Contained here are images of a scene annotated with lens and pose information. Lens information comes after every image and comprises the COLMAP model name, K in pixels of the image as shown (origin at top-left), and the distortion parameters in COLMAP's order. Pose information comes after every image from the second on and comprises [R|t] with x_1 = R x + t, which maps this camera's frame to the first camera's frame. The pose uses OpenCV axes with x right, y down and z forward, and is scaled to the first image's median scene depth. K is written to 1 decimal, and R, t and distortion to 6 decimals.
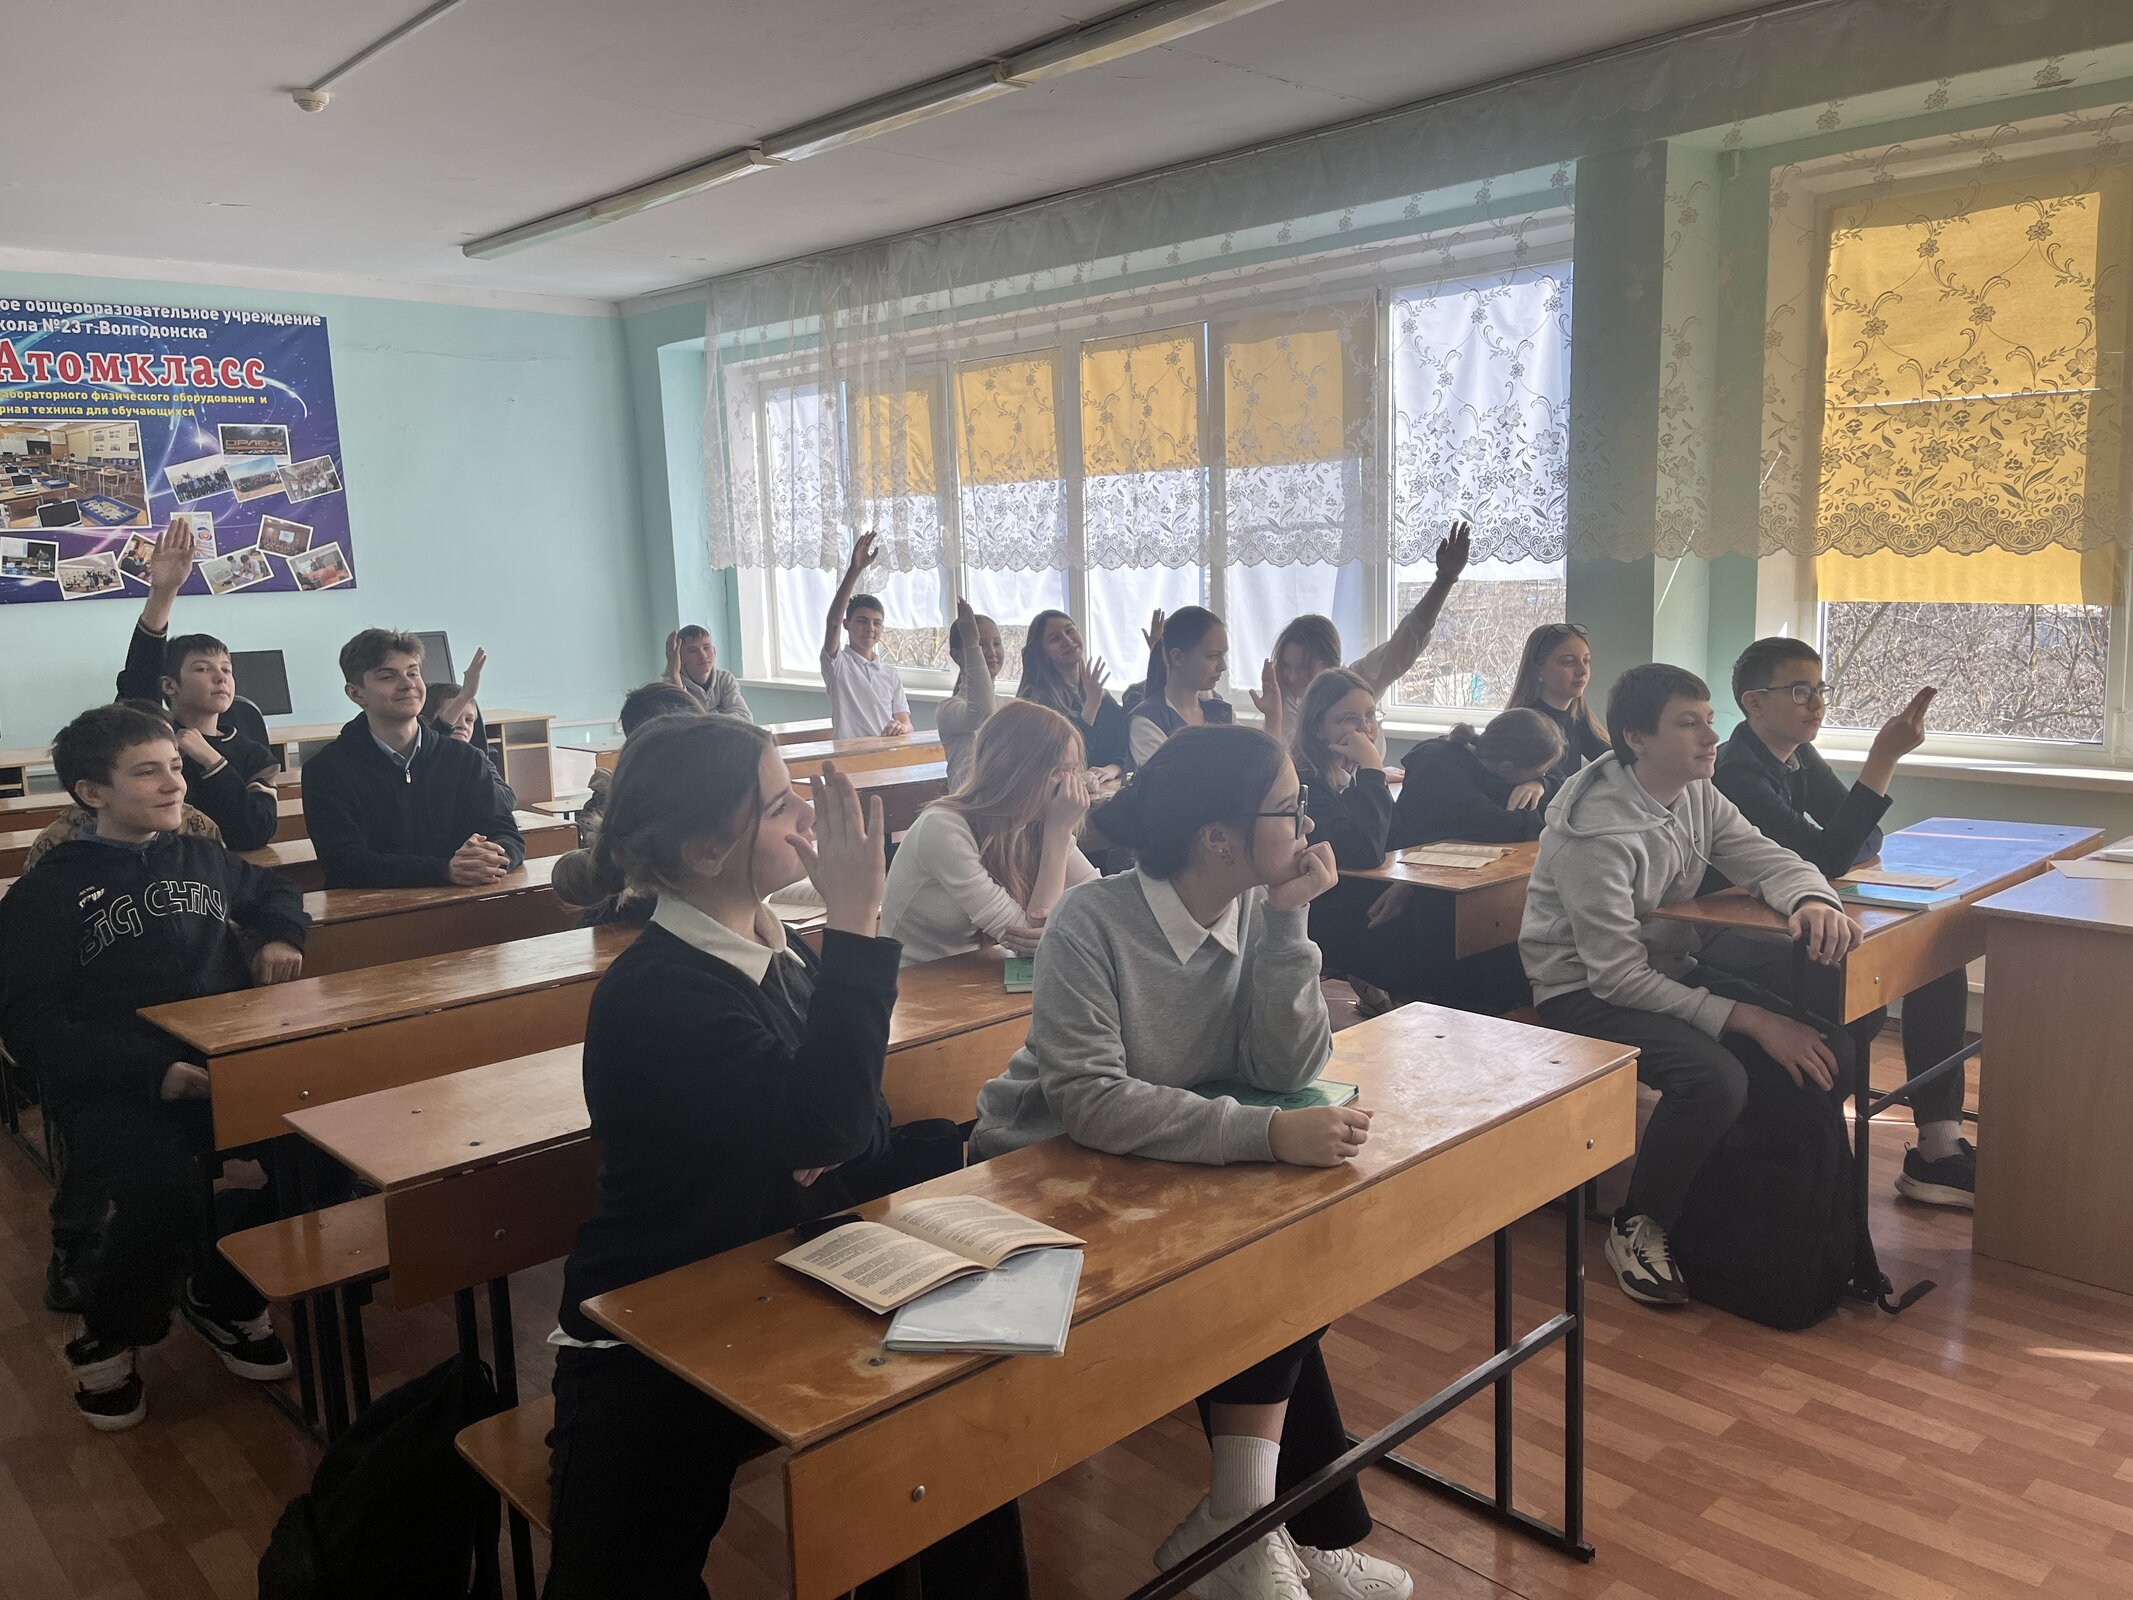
lens RADIAL K [[1641.8, 0, 1066.5], [0, 1641.8, 800.0], [0, 0, 1]] dist [0.078625, -0.003918]
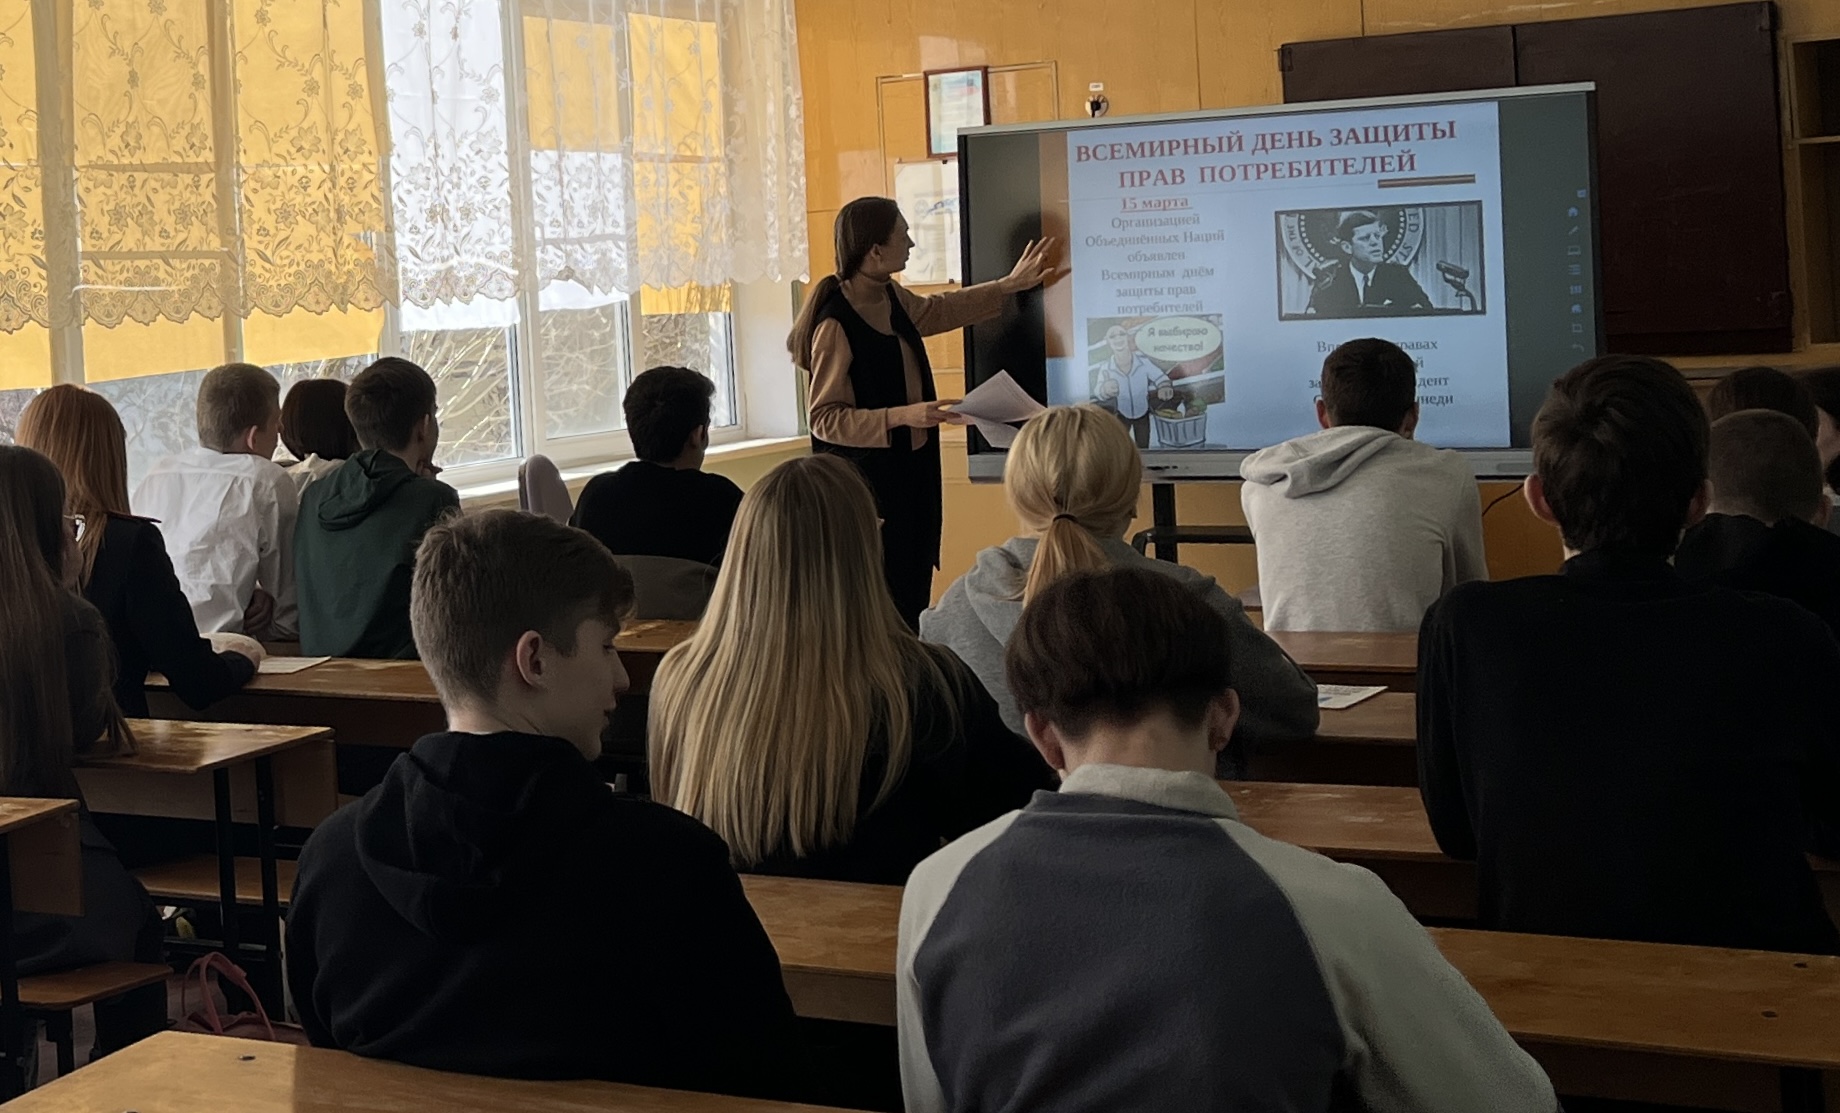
lens RADIAL K [[2611.2, 0, 920.0], [0, 2611.2, 556.5], [0, 0, 1]] dist [-0.015258, 0.637380]
pose [[-0.337921, -0.068545, 0.938675, -1.091835], [0.203486, 0.968435, 0.143972, -0.153261], [-0.918914, 0.239658, -0.313307, 1.170081]]
